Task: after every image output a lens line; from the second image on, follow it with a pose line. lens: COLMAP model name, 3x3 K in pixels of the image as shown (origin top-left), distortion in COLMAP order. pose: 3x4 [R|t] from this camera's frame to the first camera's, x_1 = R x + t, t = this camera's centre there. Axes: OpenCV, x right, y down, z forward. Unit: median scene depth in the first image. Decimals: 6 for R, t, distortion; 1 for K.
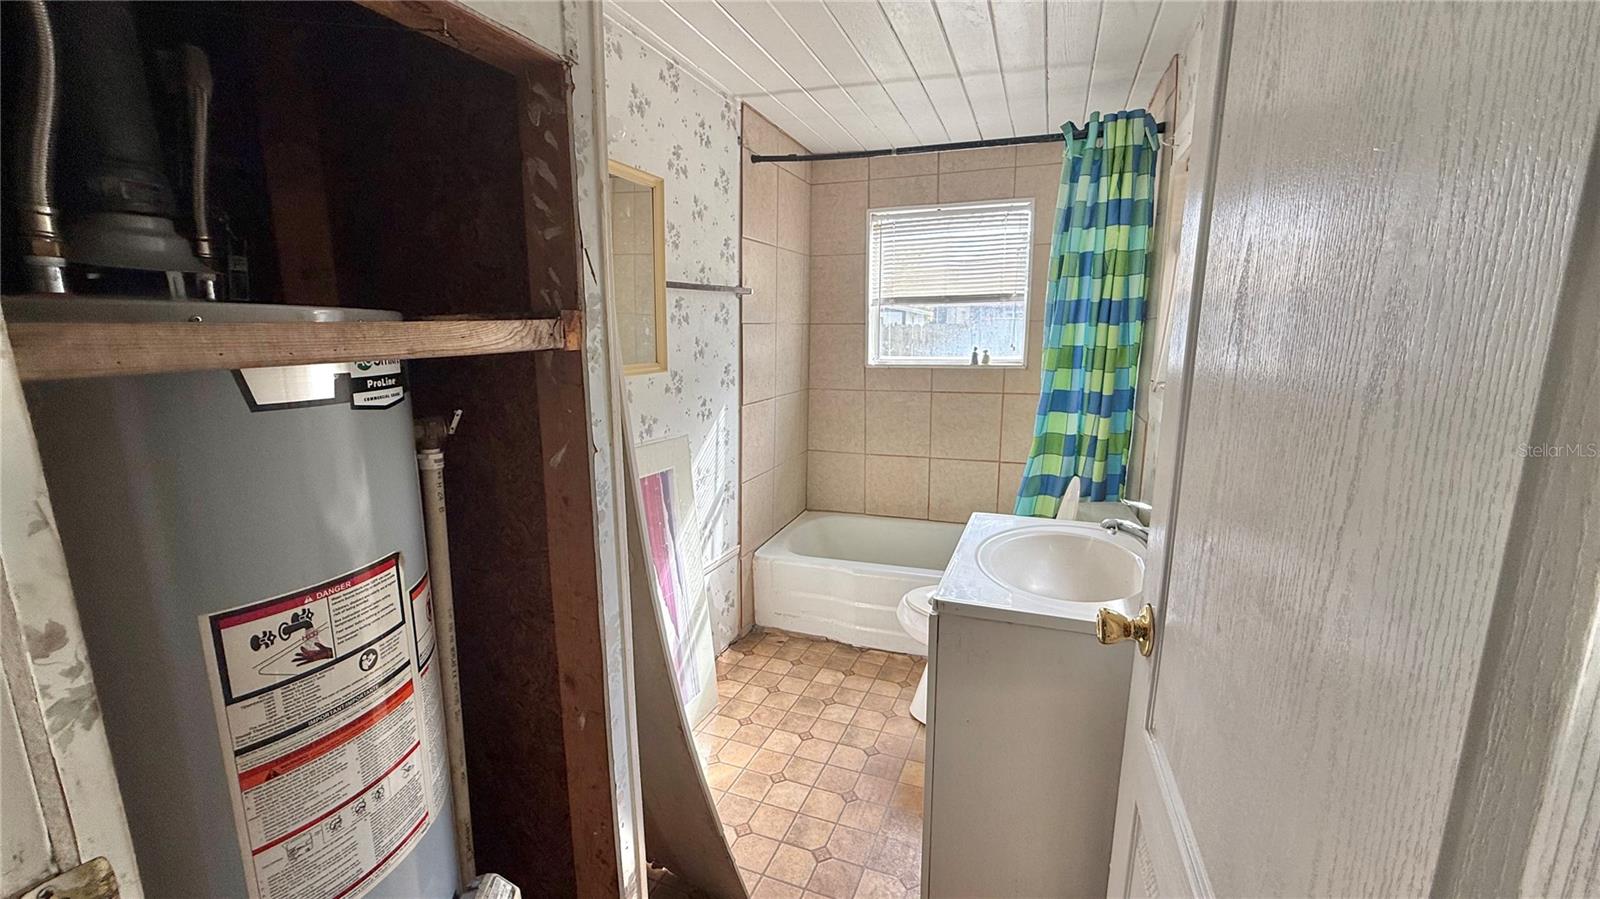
lens RADIAL K [[636.8, 0, 796.4], [0, 636.8, 452.7], [0, 0, 1]] dist [0.001799, -0.000049]
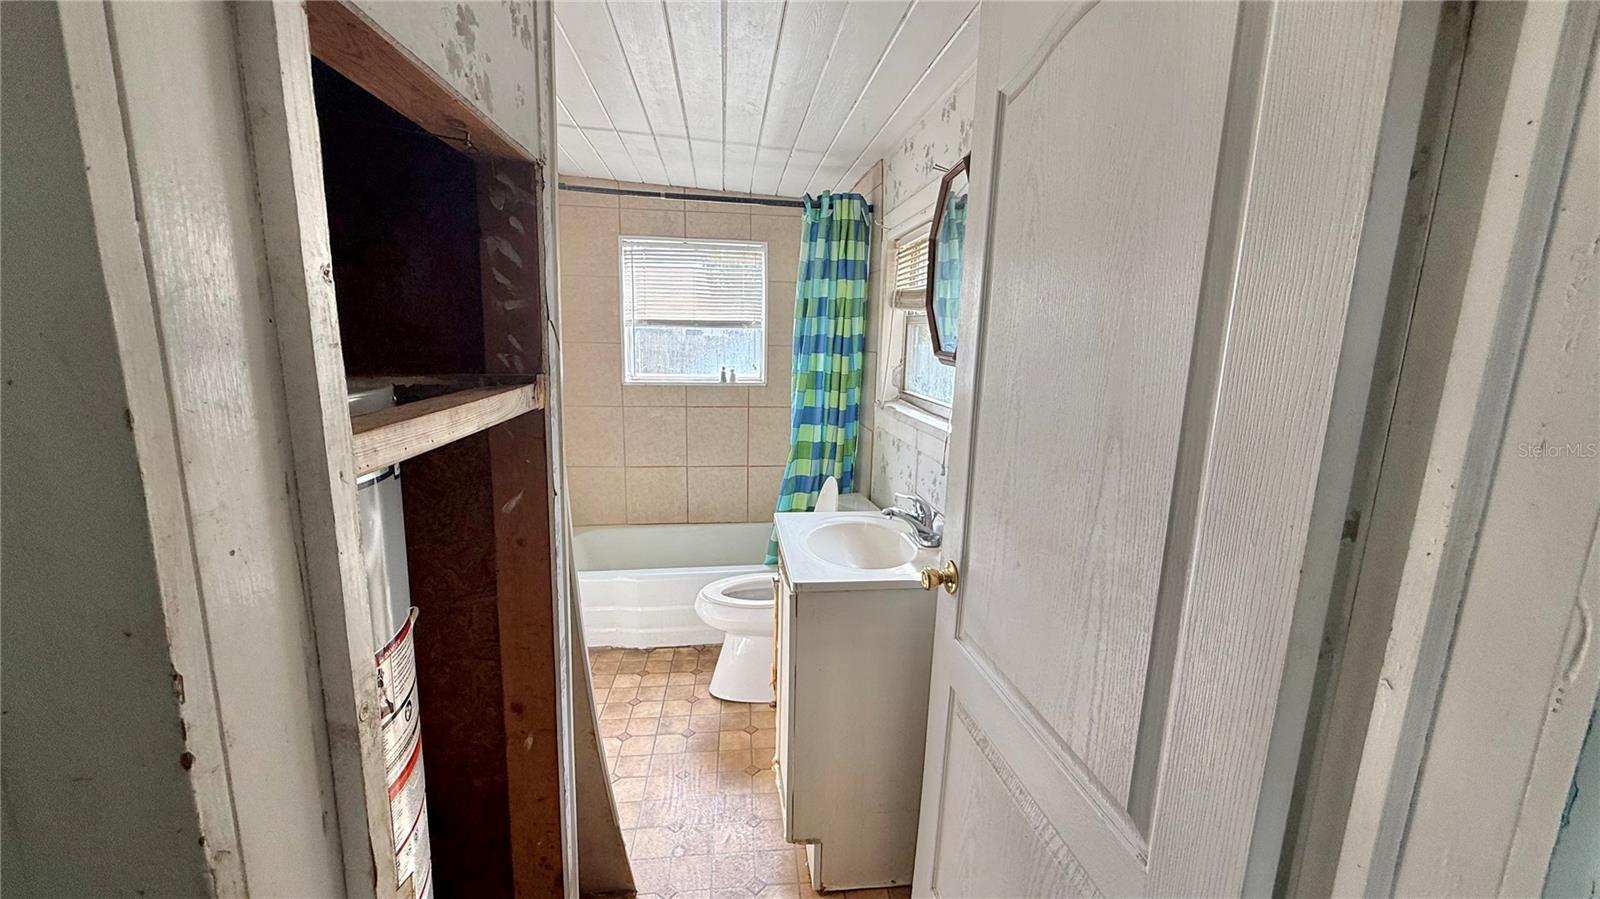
lens RADIAL K [[635.8, 0, 796.8], [0, 635.8, 455.1], [0, 0, 1]] dist [0.001675, 0.000529]
pose [[0.884858, -0.060520, 0.461914, -0.183200], [0.059585, 0.998085, 0.016625, -0.026953], [-0.462035, 0.012812, 0.886769, -0.083816]]
